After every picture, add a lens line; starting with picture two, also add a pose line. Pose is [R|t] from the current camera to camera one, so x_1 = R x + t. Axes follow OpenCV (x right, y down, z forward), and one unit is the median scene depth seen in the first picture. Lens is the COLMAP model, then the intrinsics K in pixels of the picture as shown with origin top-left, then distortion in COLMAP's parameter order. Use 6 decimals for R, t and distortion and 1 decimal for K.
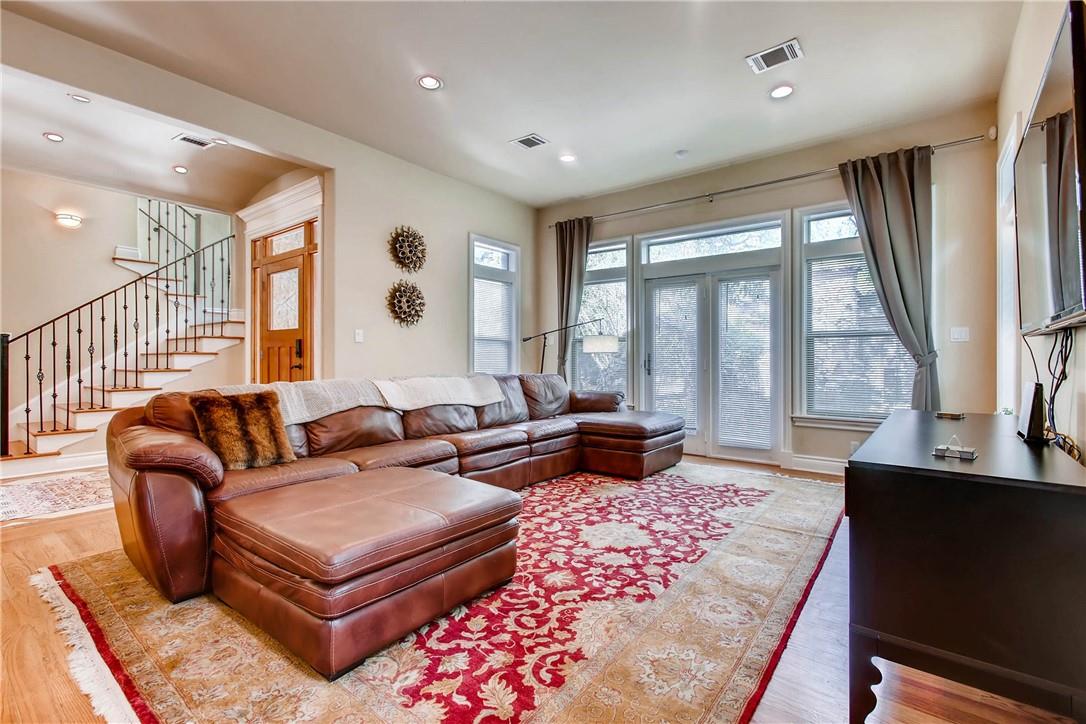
lens RADIAL K [[499.7, 0, 537.2], [0, 499.7, 365.7], [0, 0, 1]] dist [0.001479, 0.000748]
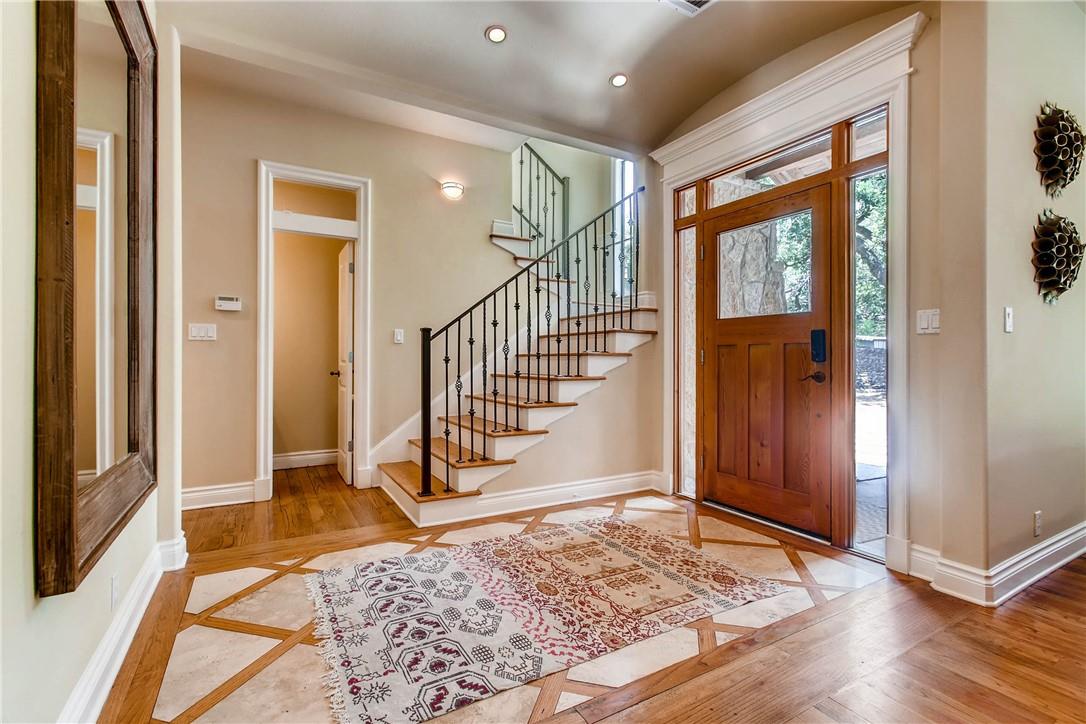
lens RADIAL K [[499.7, 0, 537.2], [0, 499.7, 365.7], [0, 0, 1]] dist [0.001479, 0.000748]
pose [[0.926162, 0.008950, -0.377021, -0.553962], [-0.009658, 0.999953, 0.000013, -0.008033], [0.377003, 0.003630, 0.926205, 0.336325]]
